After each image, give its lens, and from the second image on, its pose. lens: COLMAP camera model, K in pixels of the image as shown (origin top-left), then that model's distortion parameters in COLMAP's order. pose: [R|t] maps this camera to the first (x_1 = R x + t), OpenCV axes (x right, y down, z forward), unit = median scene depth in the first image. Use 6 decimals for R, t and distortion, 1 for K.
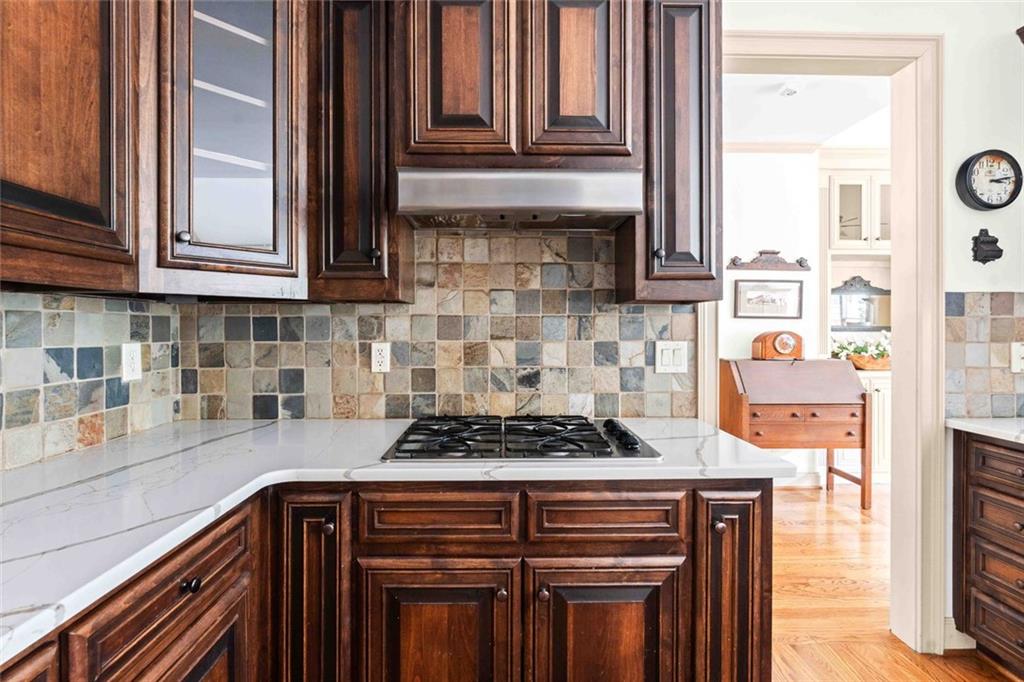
lens RADIAL K [[485.6, 0, 510.3], [0, 485.6, 331.2], [0, 0, 1]] dist [-0.002504, 0.000234]
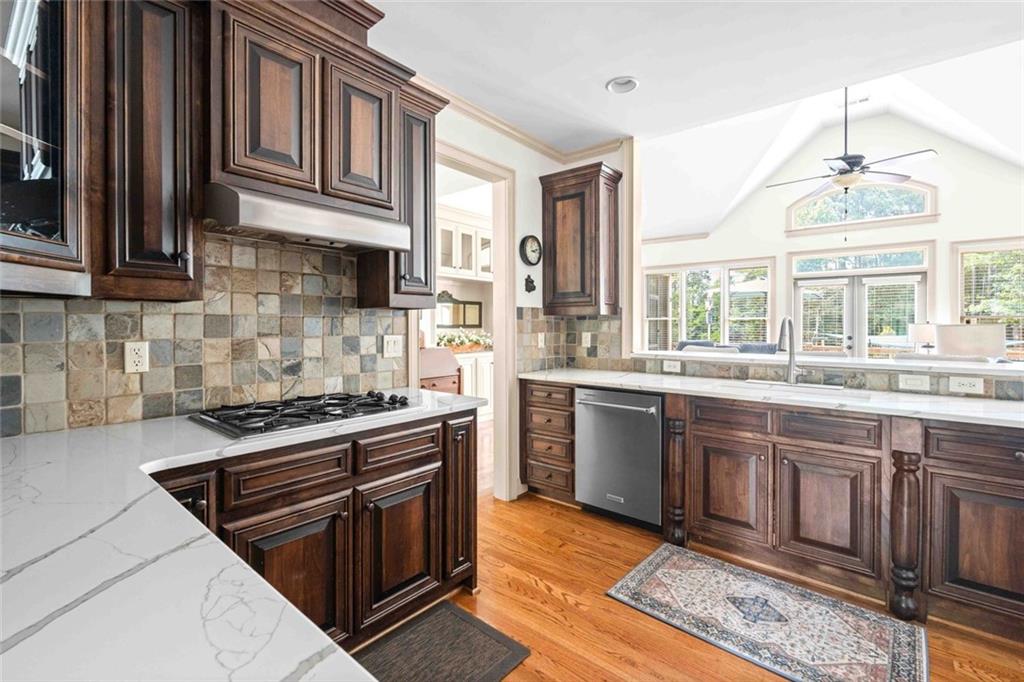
lens RADIAL K [[451.6, 0, 514.9], [0, 451.6, 332.7], [0, 0, 1]] dist [-0.005028, -0.000573]
pose [[0.655849, -0.013097, 0.754778, -0.447627], [0.007456, 0.999913, 0.010872, 0.001278], [-0.754855, -0.001503, 0.655890, -0.154066]]
